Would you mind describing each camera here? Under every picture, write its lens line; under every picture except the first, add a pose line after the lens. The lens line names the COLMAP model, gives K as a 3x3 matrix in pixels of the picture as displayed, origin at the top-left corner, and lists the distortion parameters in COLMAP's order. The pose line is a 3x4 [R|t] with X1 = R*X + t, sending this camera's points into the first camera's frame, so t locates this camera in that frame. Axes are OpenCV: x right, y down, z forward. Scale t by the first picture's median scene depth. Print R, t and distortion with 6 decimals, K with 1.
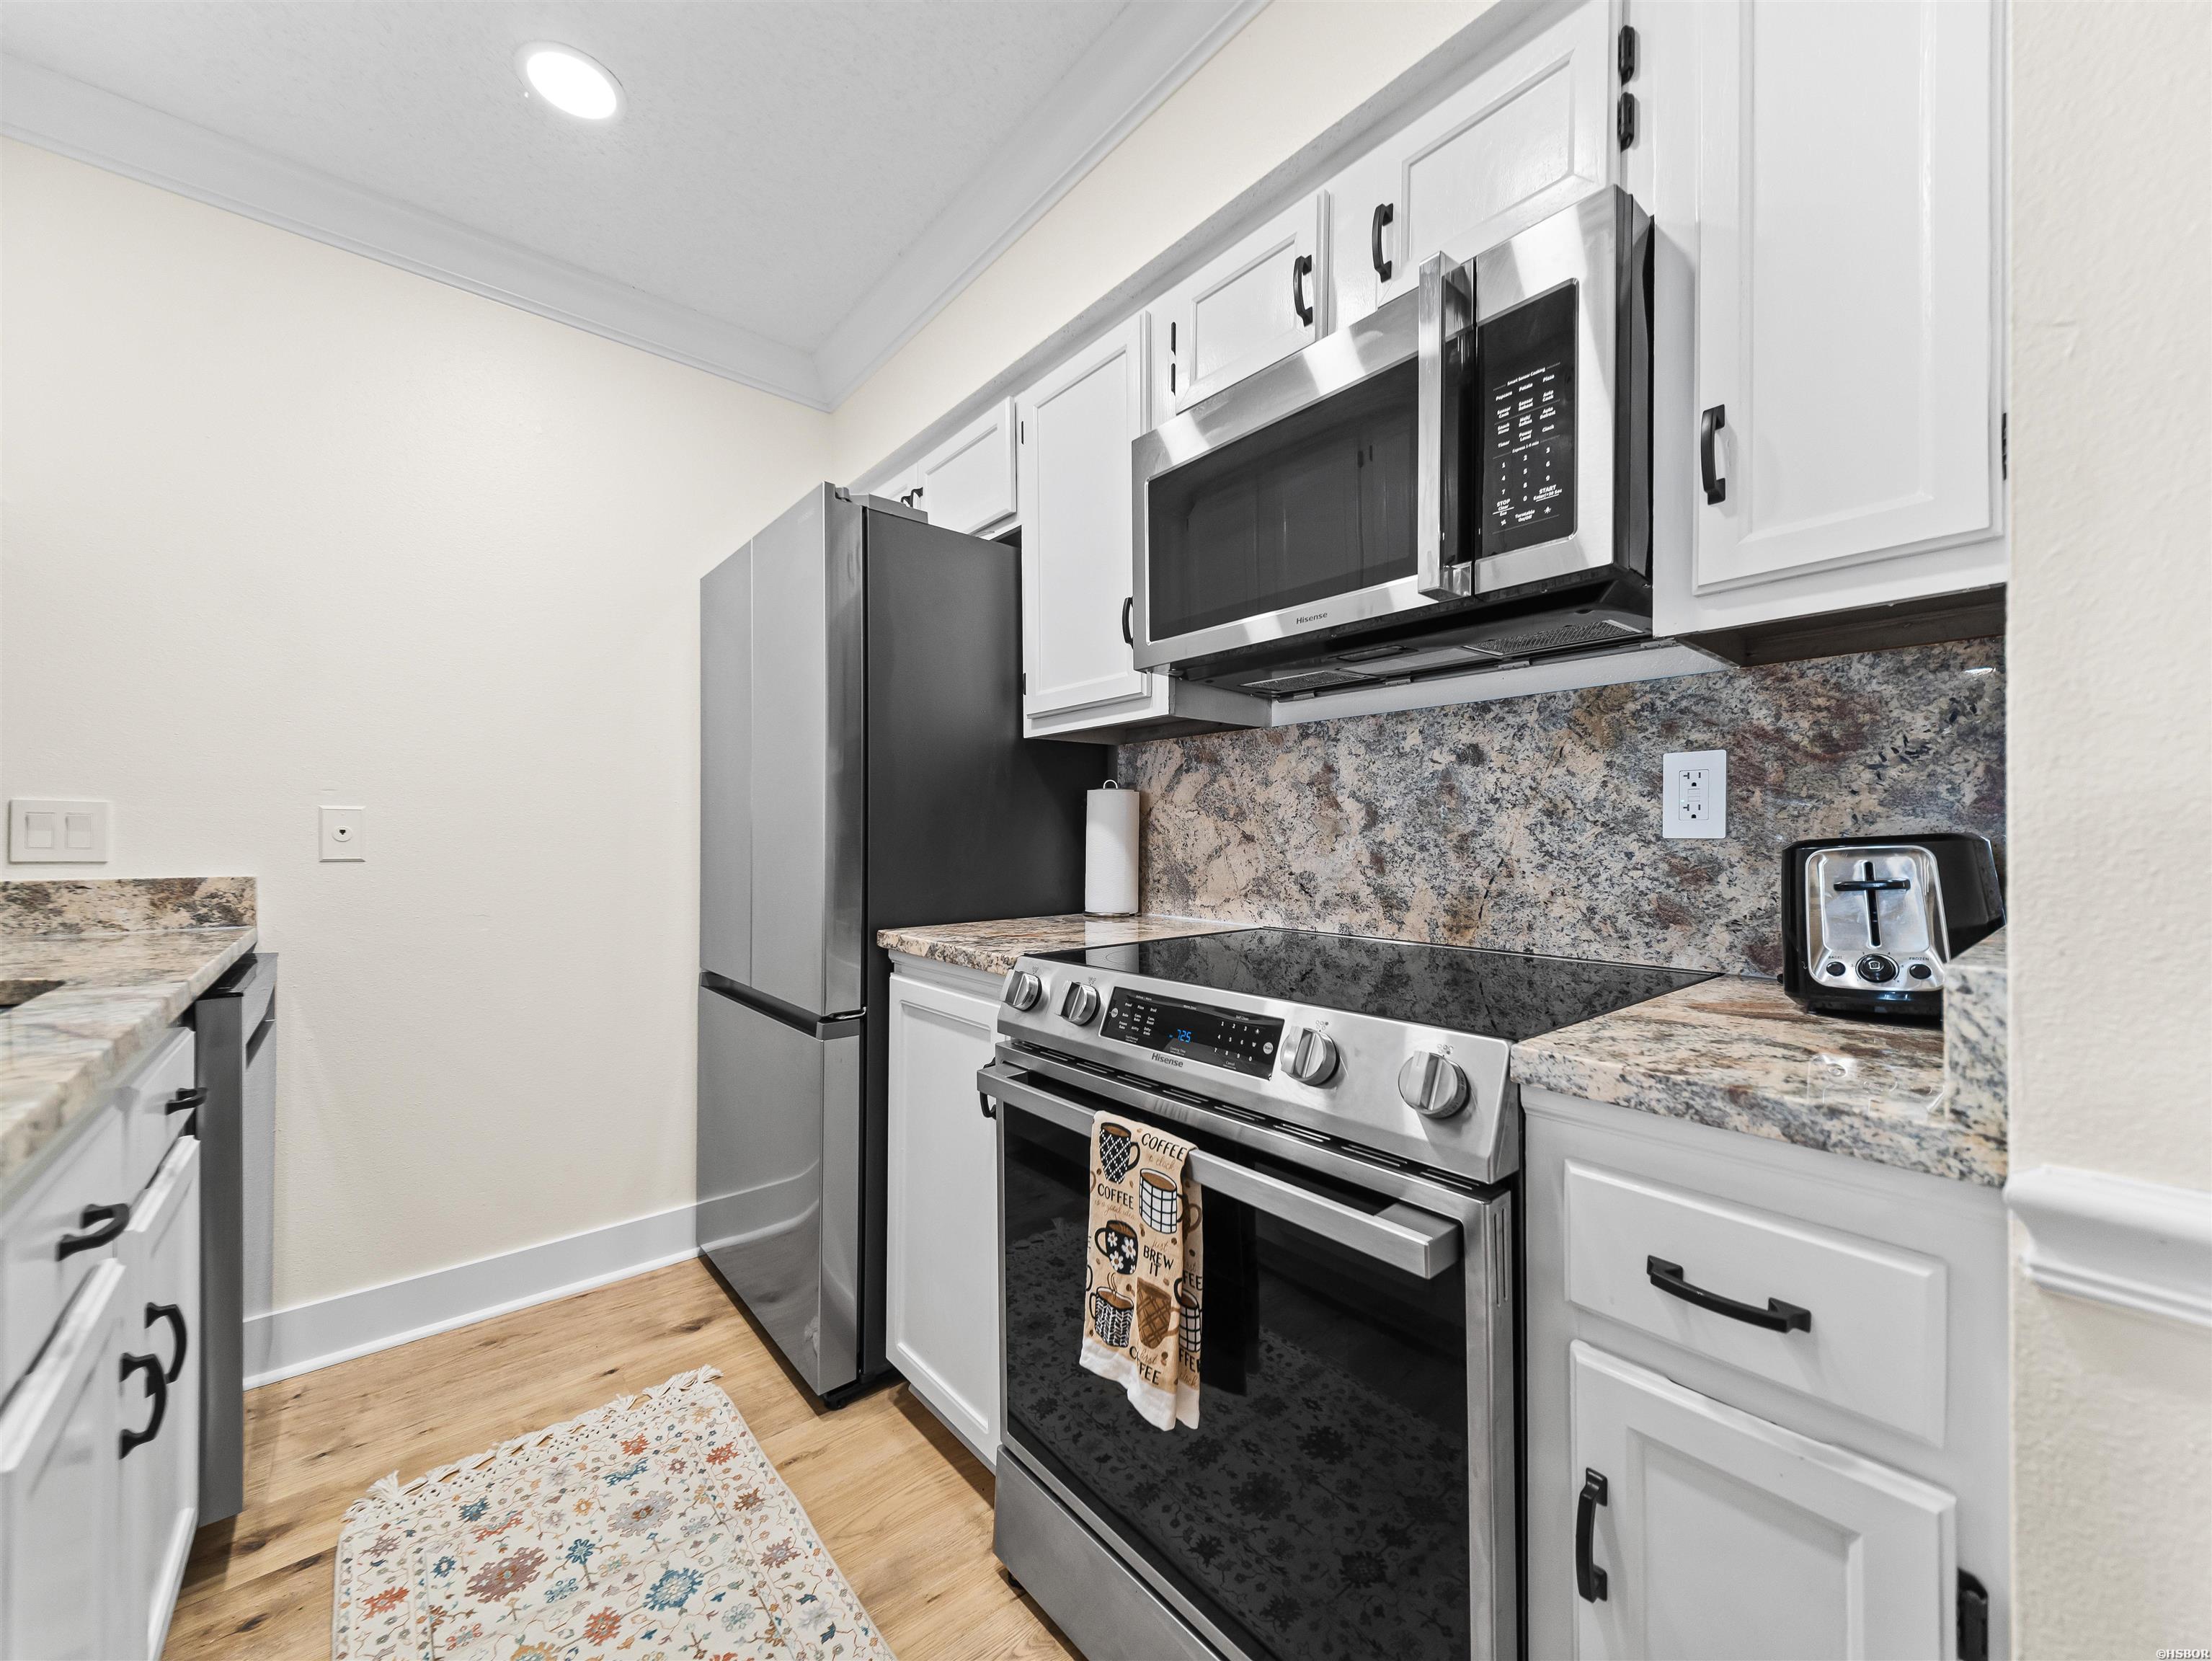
lens RADIAL K [[855.0, 0, 1110.7], [0, 855.0, 840.7], [0, 0, 1]] dist [0.028261, -0.009441]
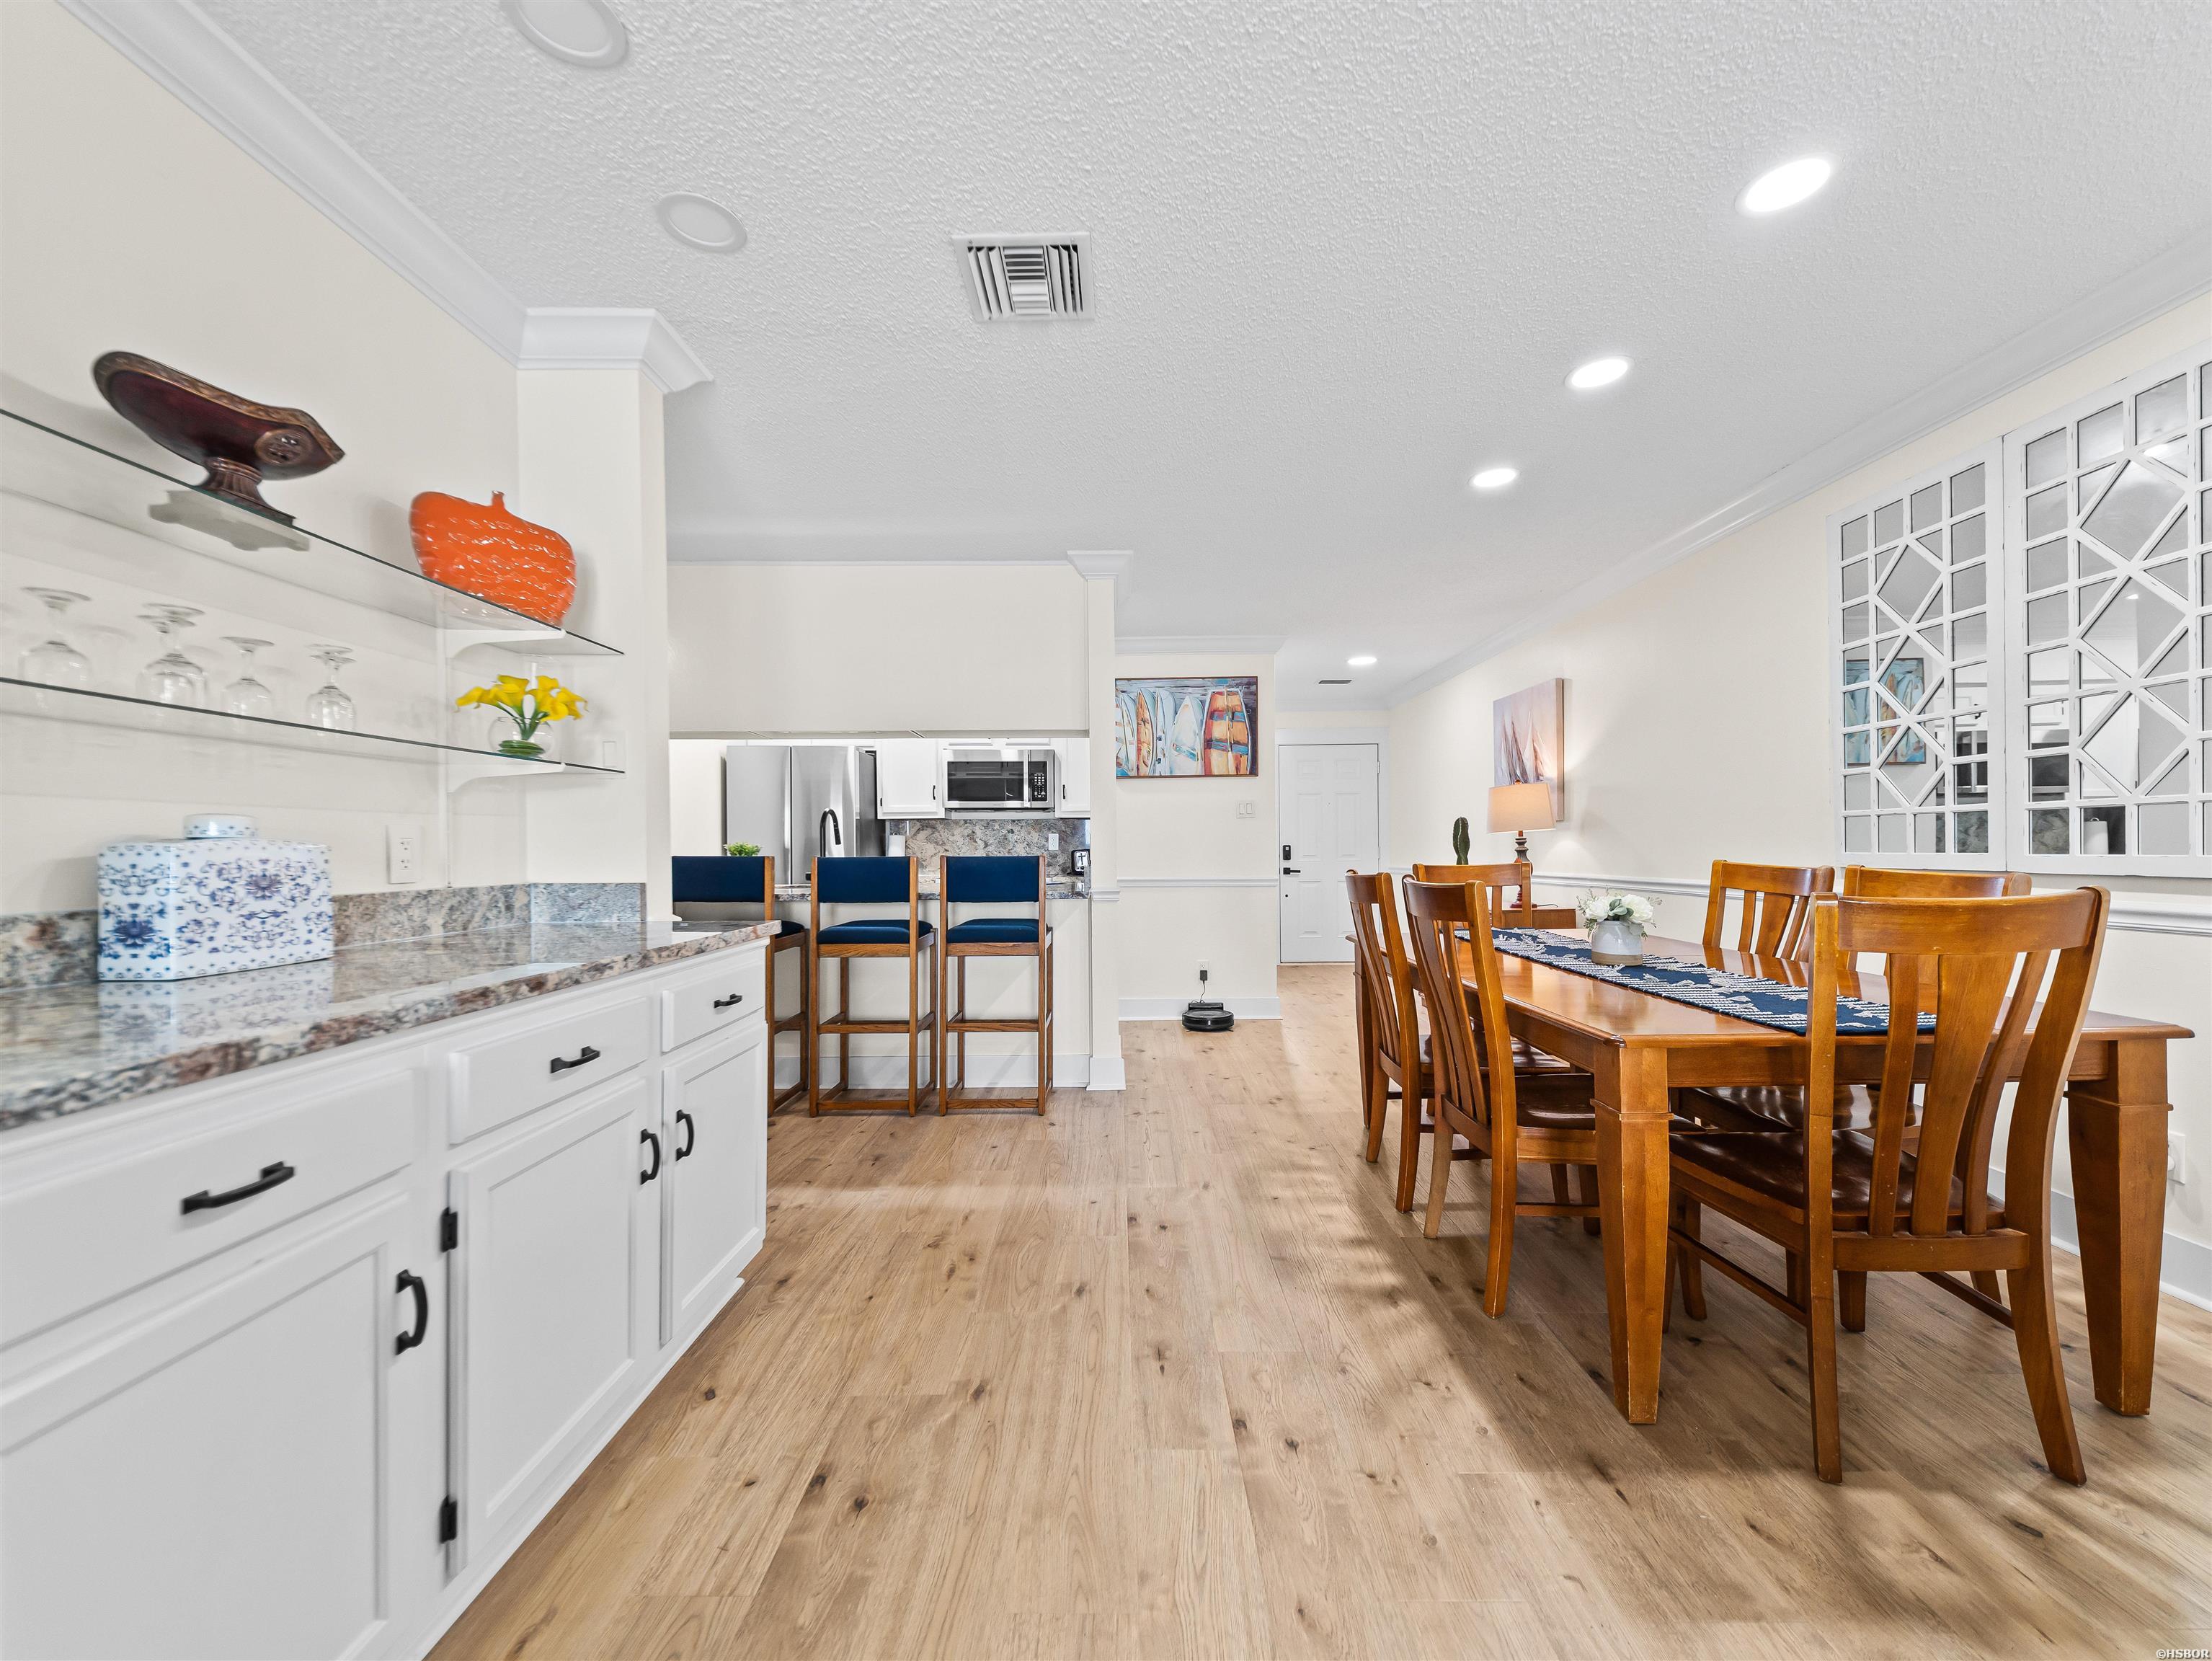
lens RADIAL K [[855.0, 0, 1104.5], [0, 855.0, 846.0], [0, 0, 1]] dist [0.028261, -0.009441]
pose [[0.654335, -0.003190, 0.756198, -2.450282], [0.008676, 0.999957, -0.003289, -0.004180], [-0.756155, 0.008713, 0.654335, -2.126501]]
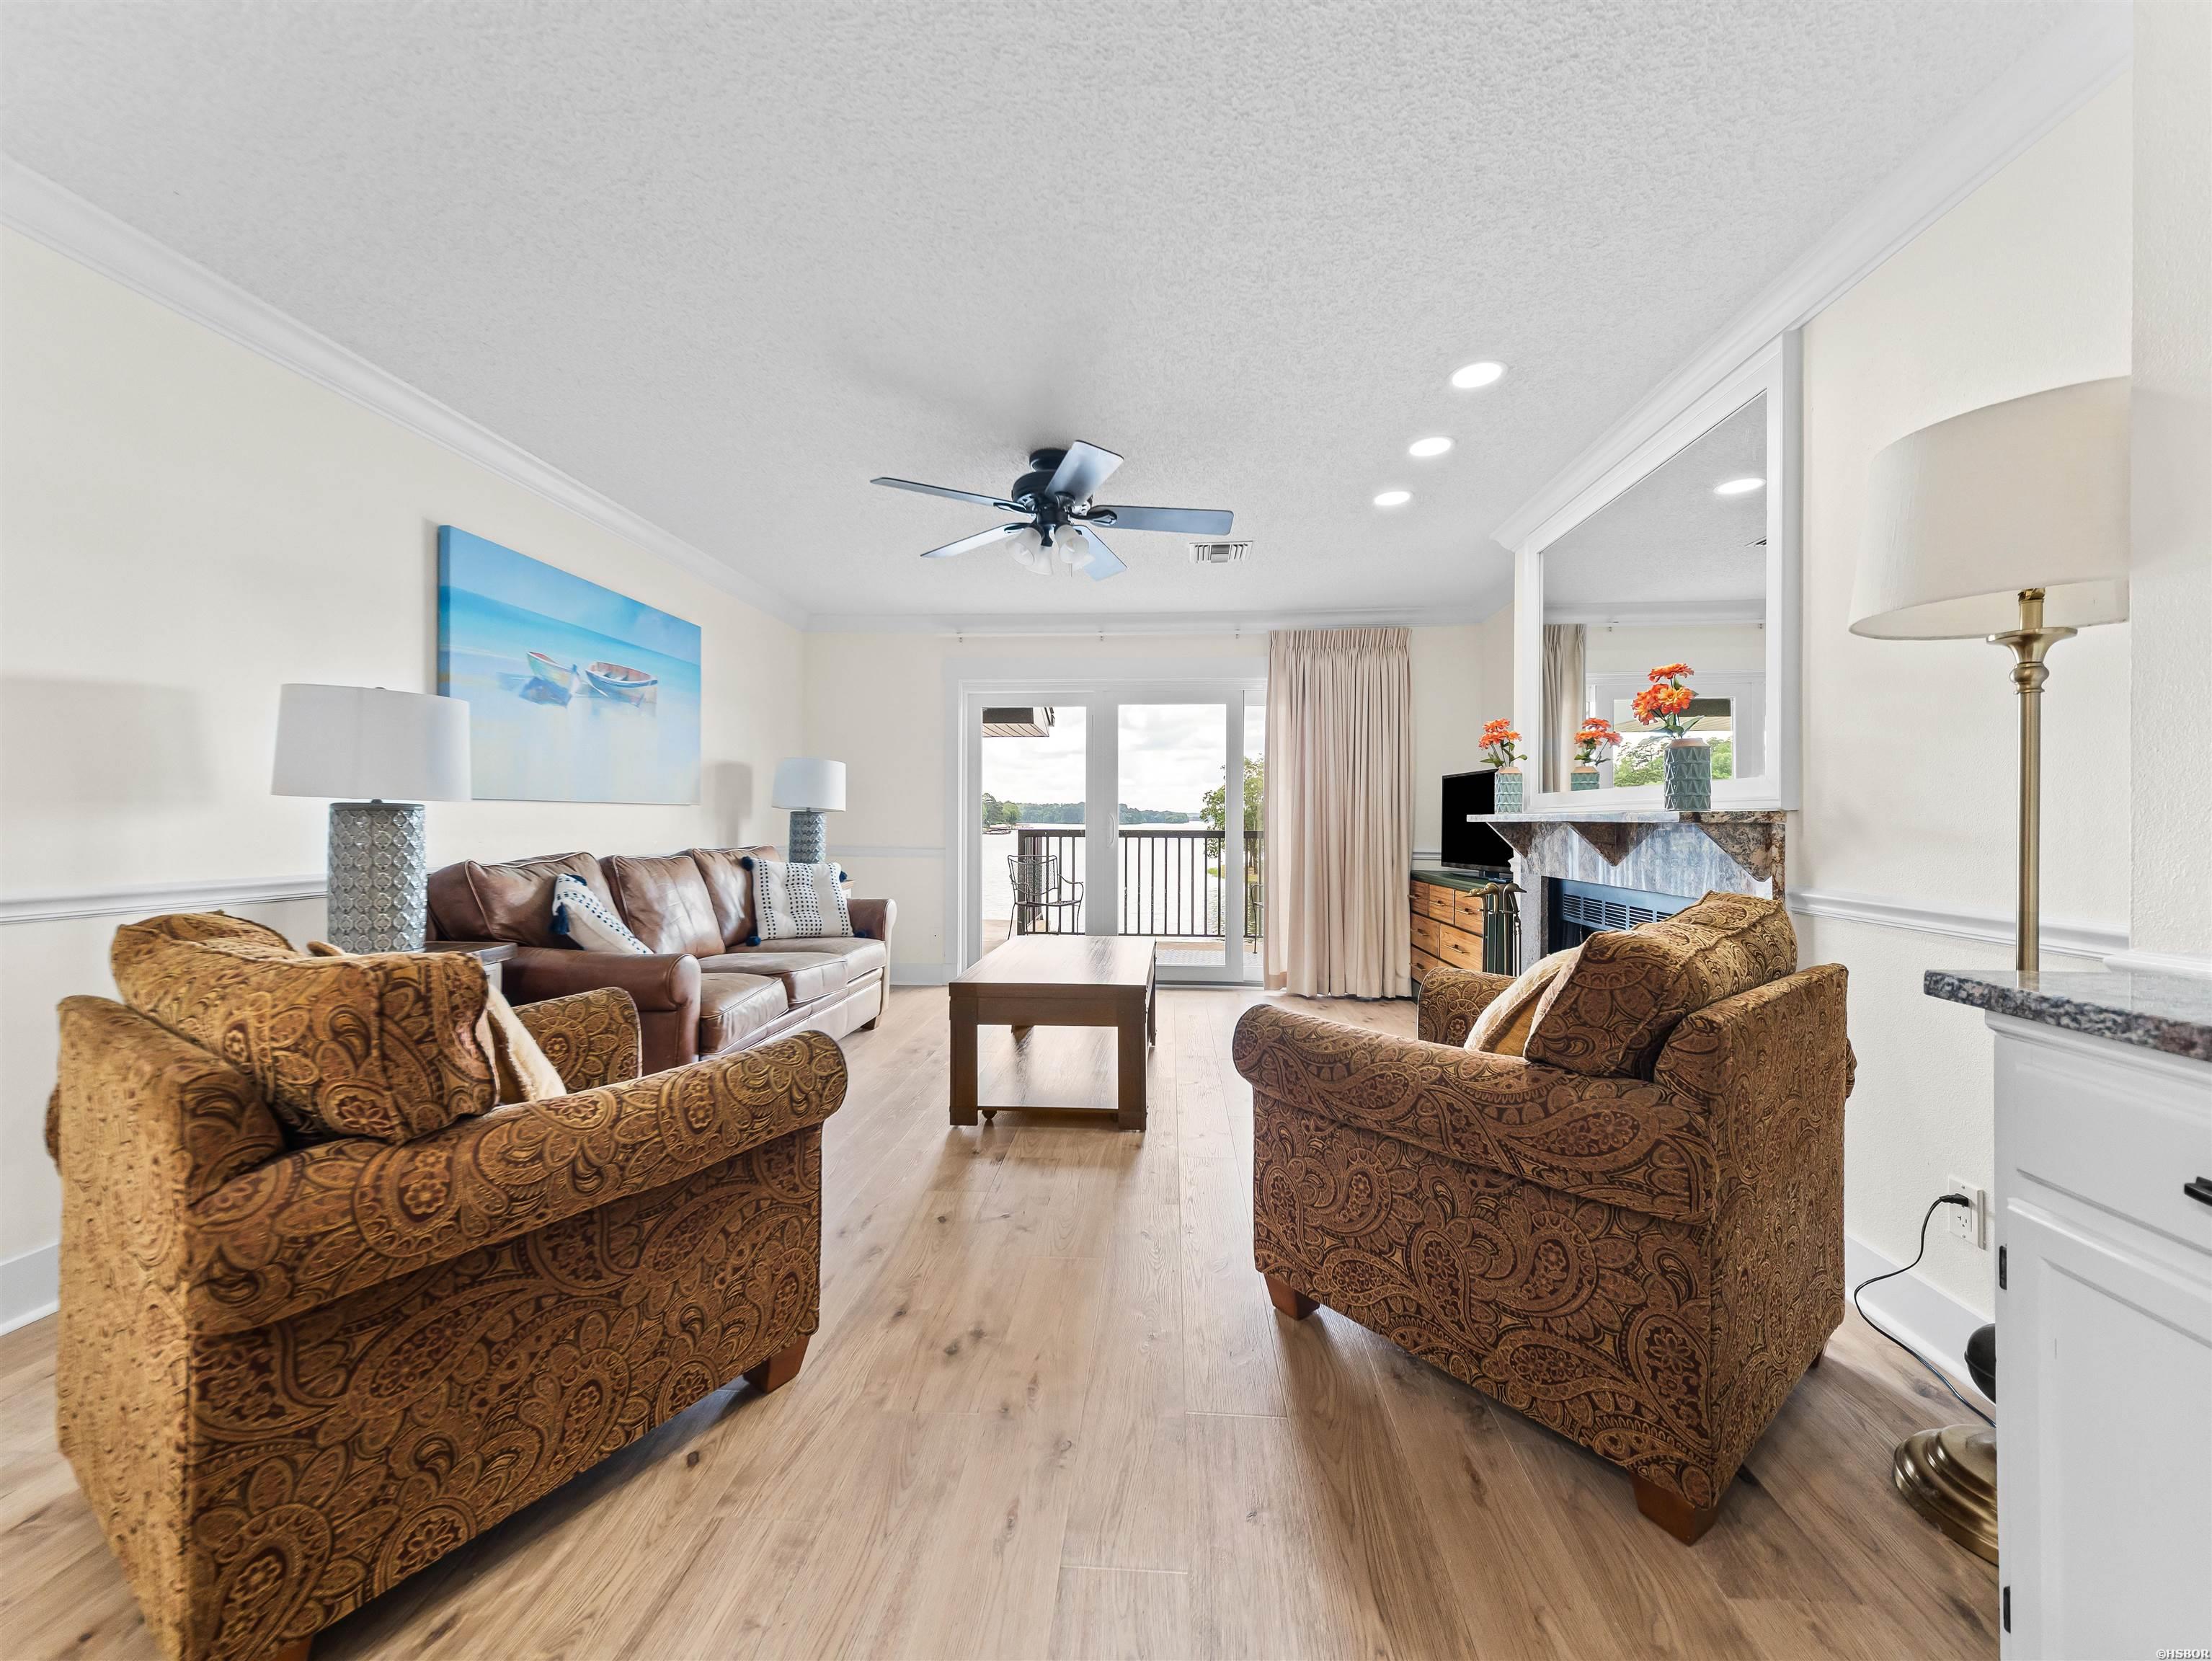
lens RADIAL K [[855.0, 0, 1110.7], [0, 855.0, 812.3], [0, 0, 1]] dist [0.028261, -0.009441]
pose [[-0.700349, -0.011914, -0.713701, -1.494143], [-0.013038, 0.999907, -0.003898, -0.004199], [0.713681, 0.006575, -0.700440, -1.393852]]
